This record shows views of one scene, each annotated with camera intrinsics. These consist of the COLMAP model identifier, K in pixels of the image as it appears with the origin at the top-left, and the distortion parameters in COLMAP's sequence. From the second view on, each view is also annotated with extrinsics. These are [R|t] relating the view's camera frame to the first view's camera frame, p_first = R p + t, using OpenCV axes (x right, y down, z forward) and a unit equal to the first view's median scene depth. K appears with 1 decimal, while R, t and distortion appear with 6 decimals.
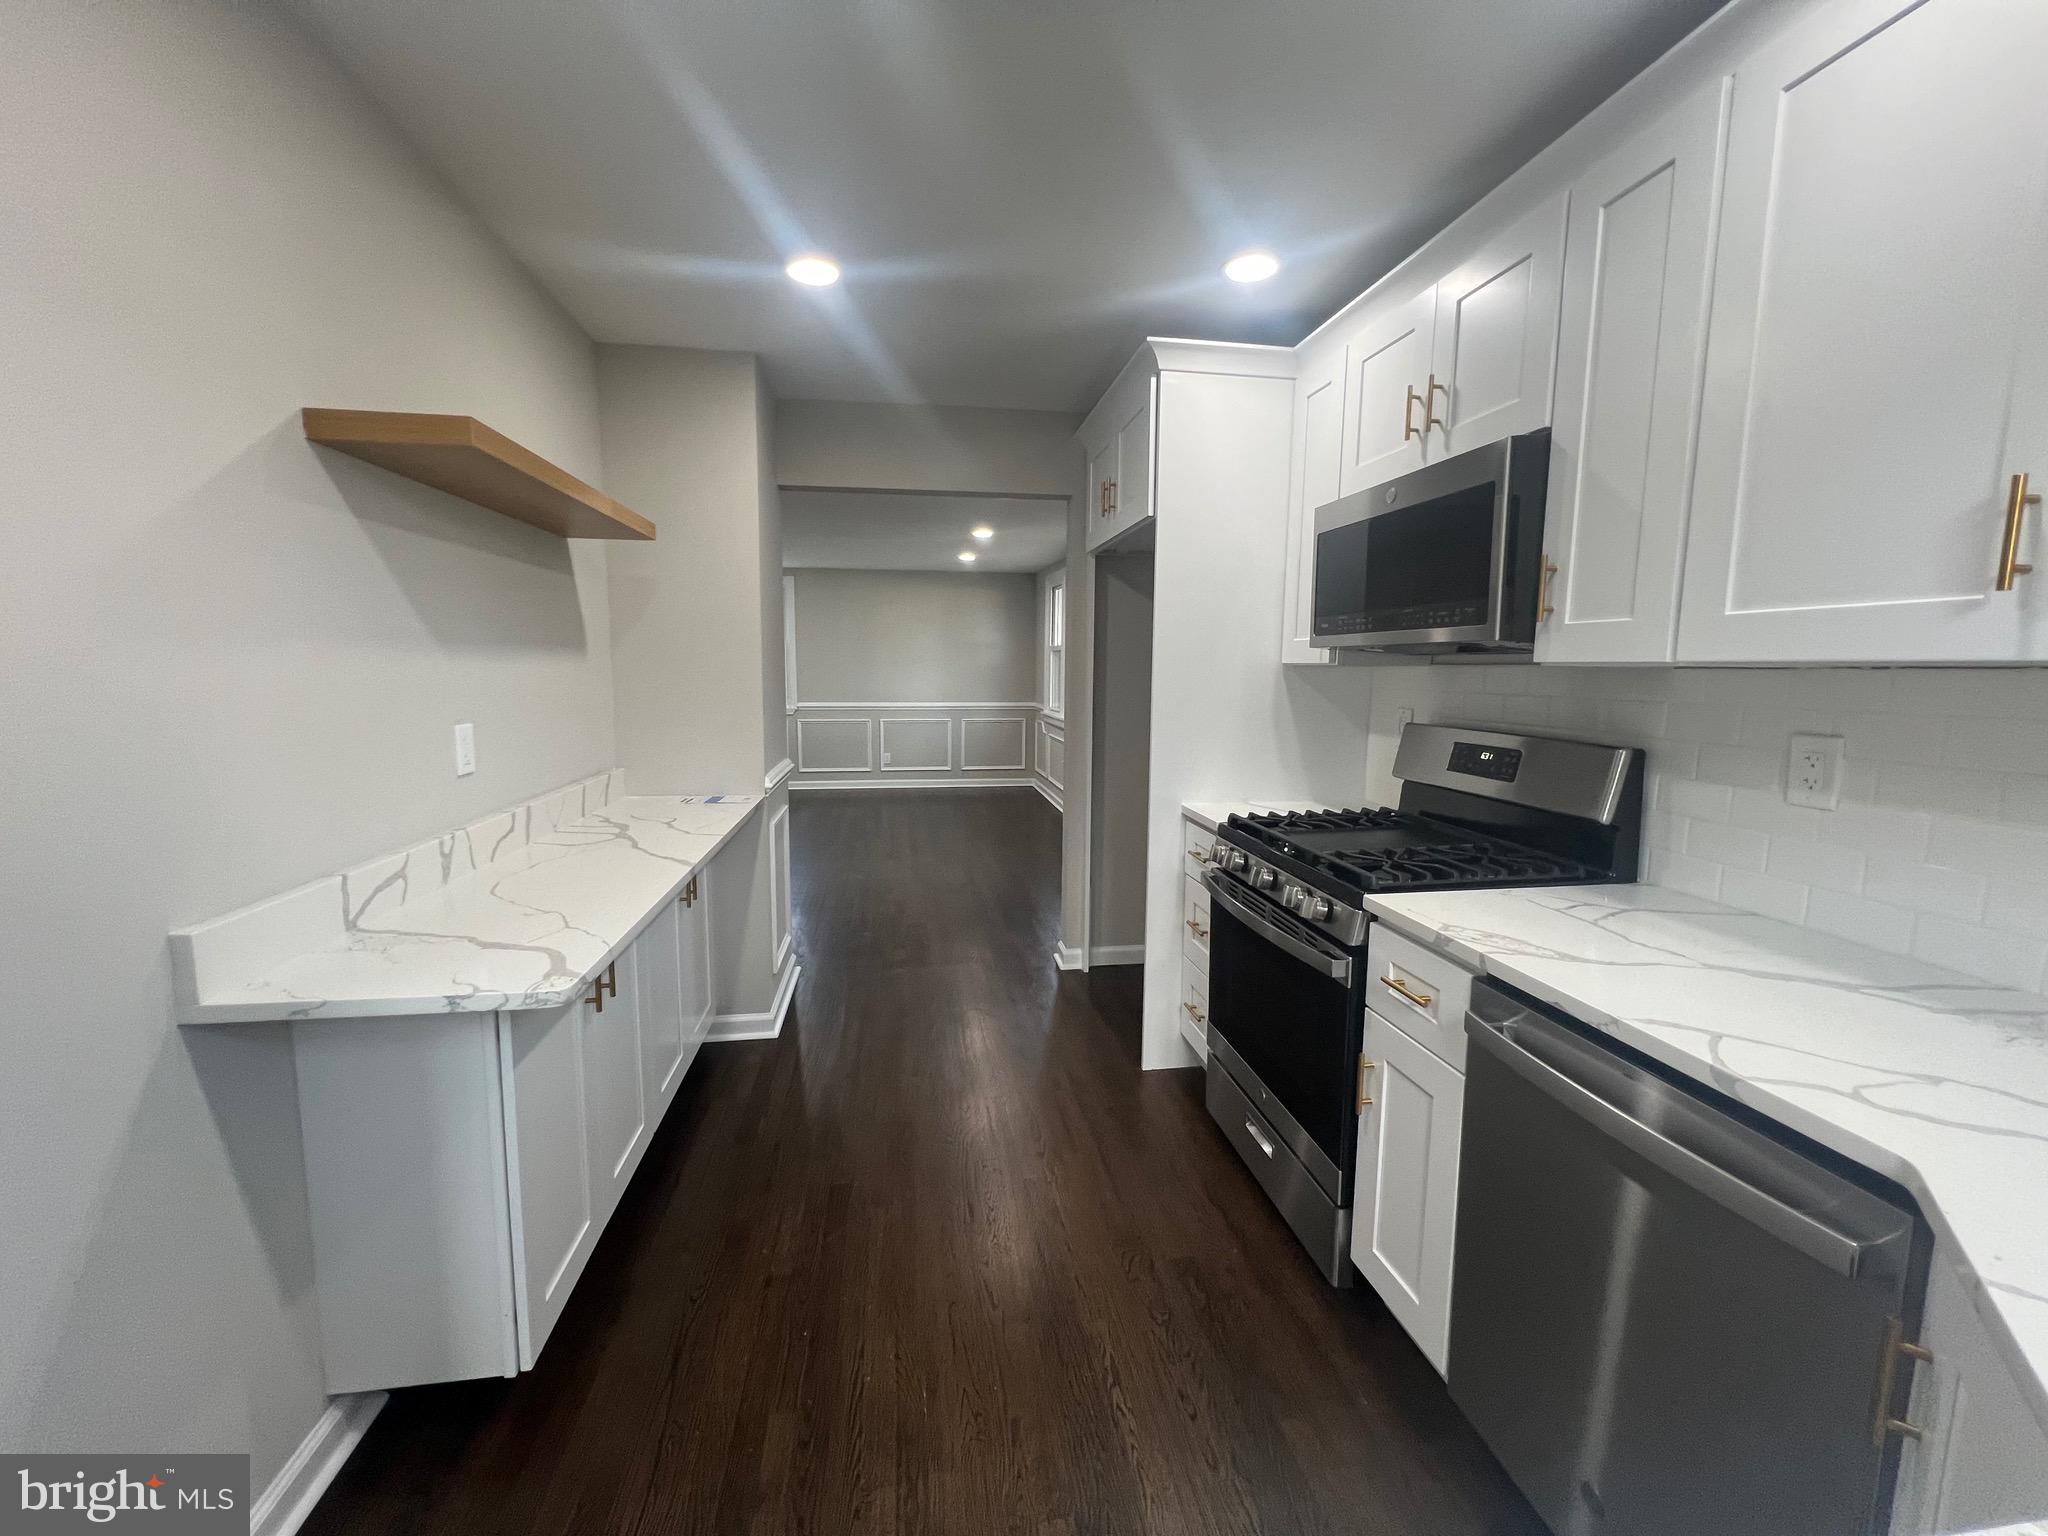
lens RADIAL K [[817.5, 0, 1019.0], [0, 817.5, 767.3], [0, 0, 1]] dist [-0.009576, -0.000400]
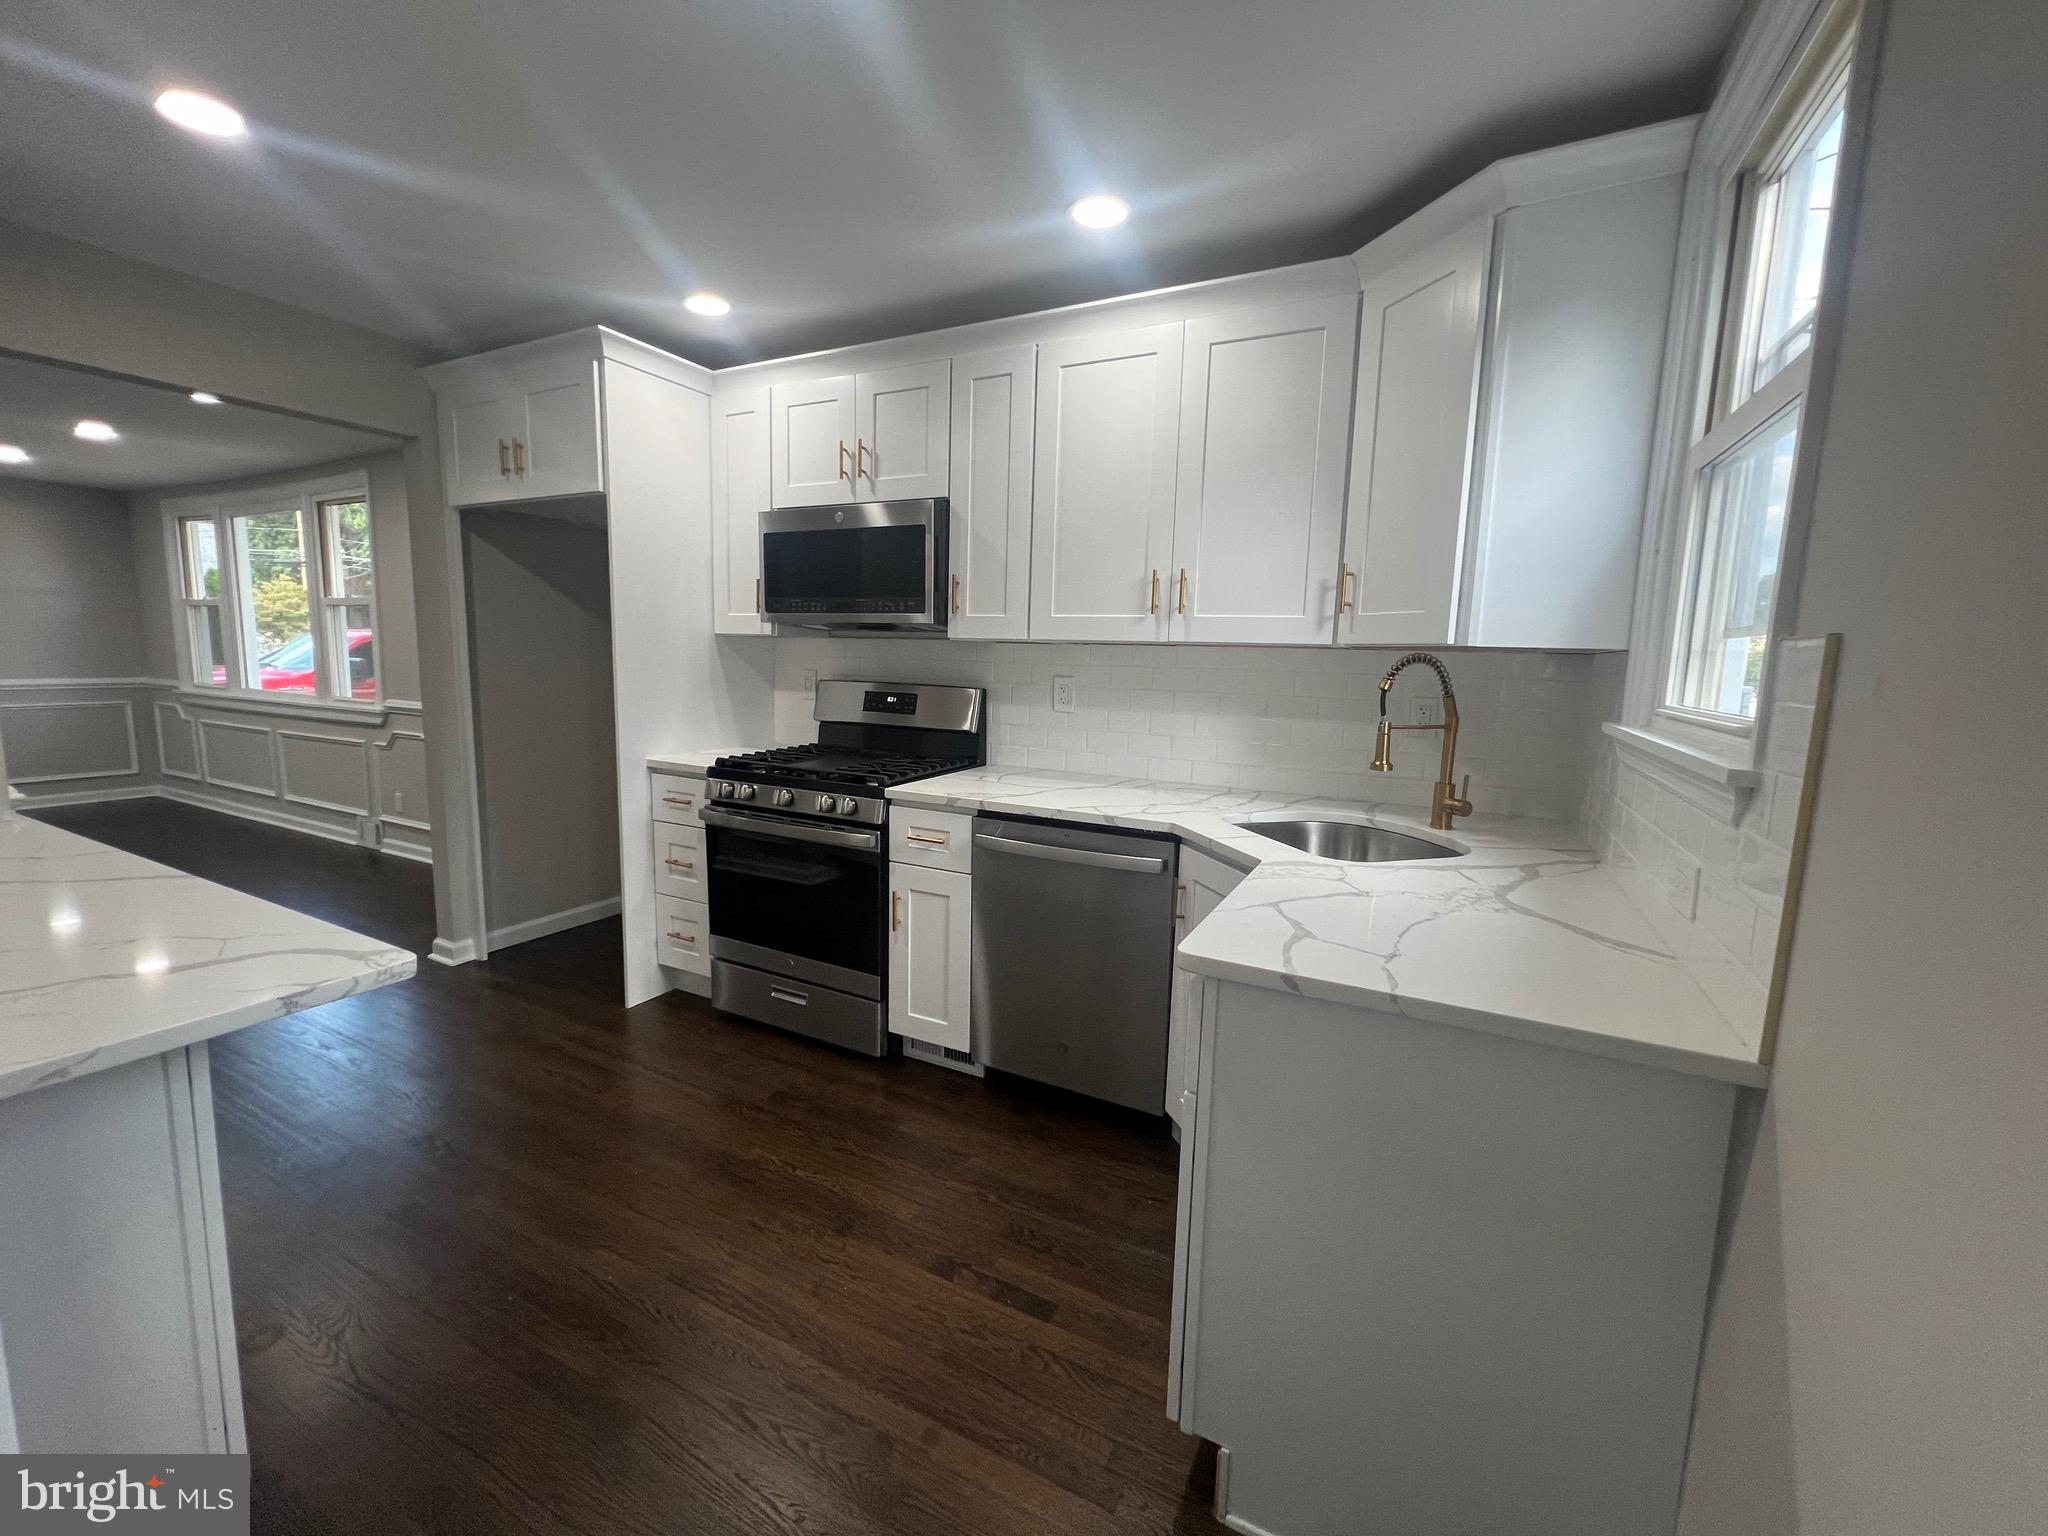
lens RADIAL K [[817.5, 0, 1019.0], [0, 817.5, 767.3], [0, 0, 1]] dist [-0.009576, -0.000400]
pose [[0.588226, -0.104095, 0.801969, -0.599697], [0.076089, 0.994406, 0.073264, 0.022007], [-0.805109, 0.017926, 0.592856, -0.100822]]
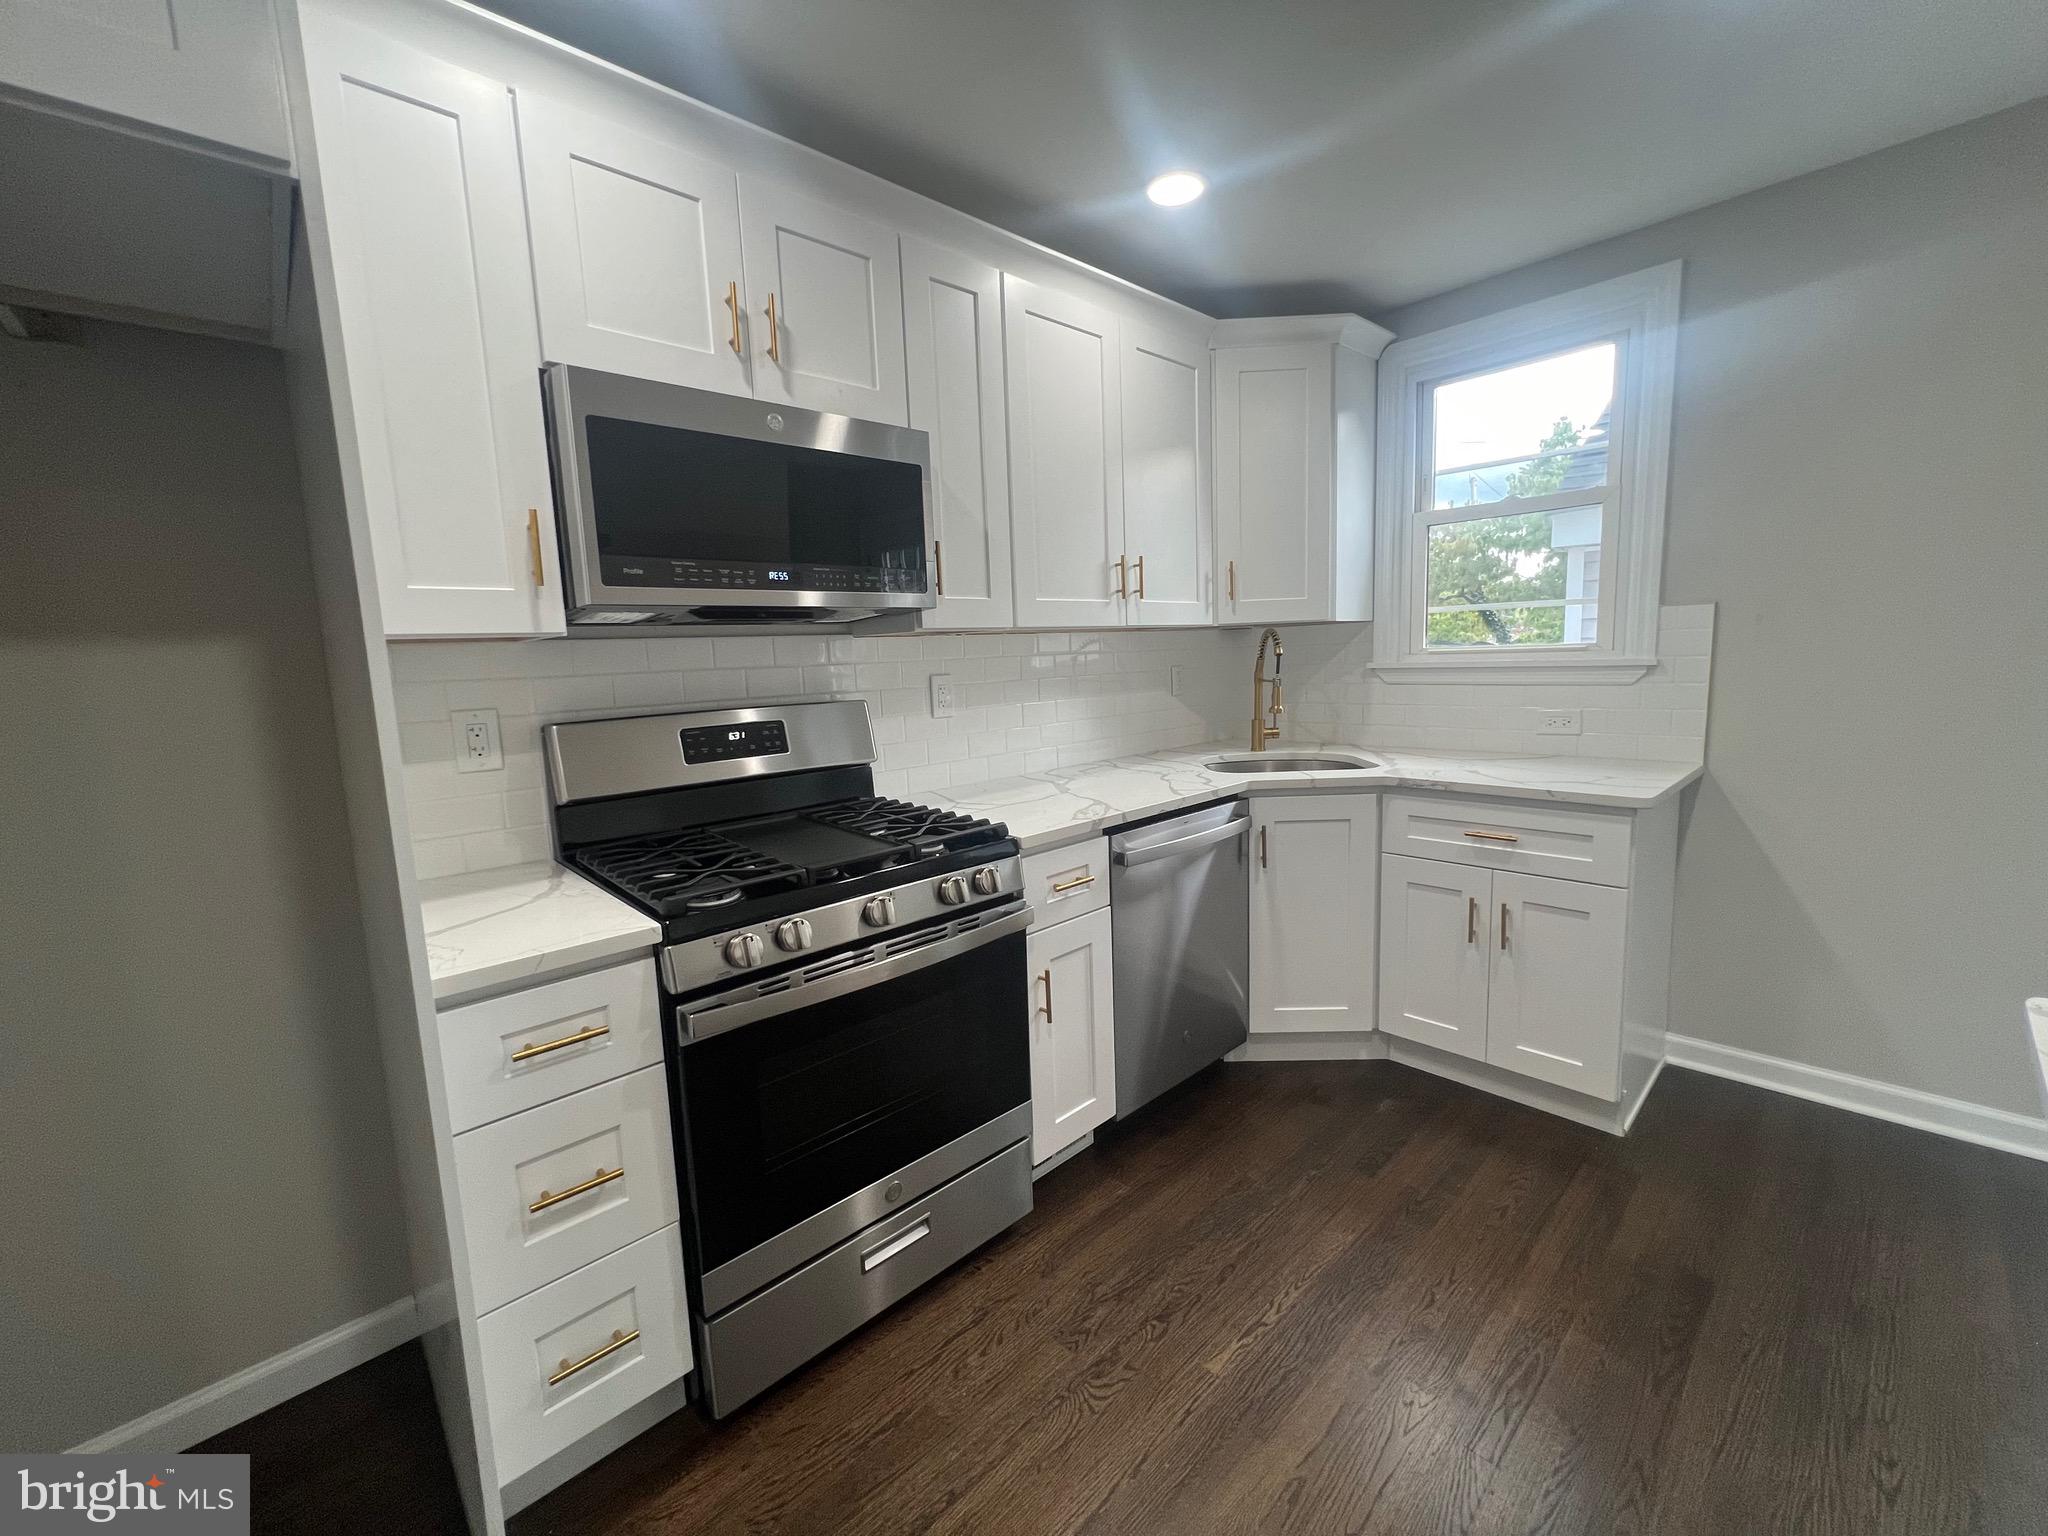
lens RADIAL K [[817.5, 0, 1019.0], [0, 817.5, 767.3], [0, 0, 1]] dist [-0.009576, -0.000400]
pose [[-0.562894, -0.096929, 0.820826, -0.420925], [0.136221, 0.968640, 0.207799, -0.147161], [-0.815226, 0.228782, -0.532038, 1.437610]]
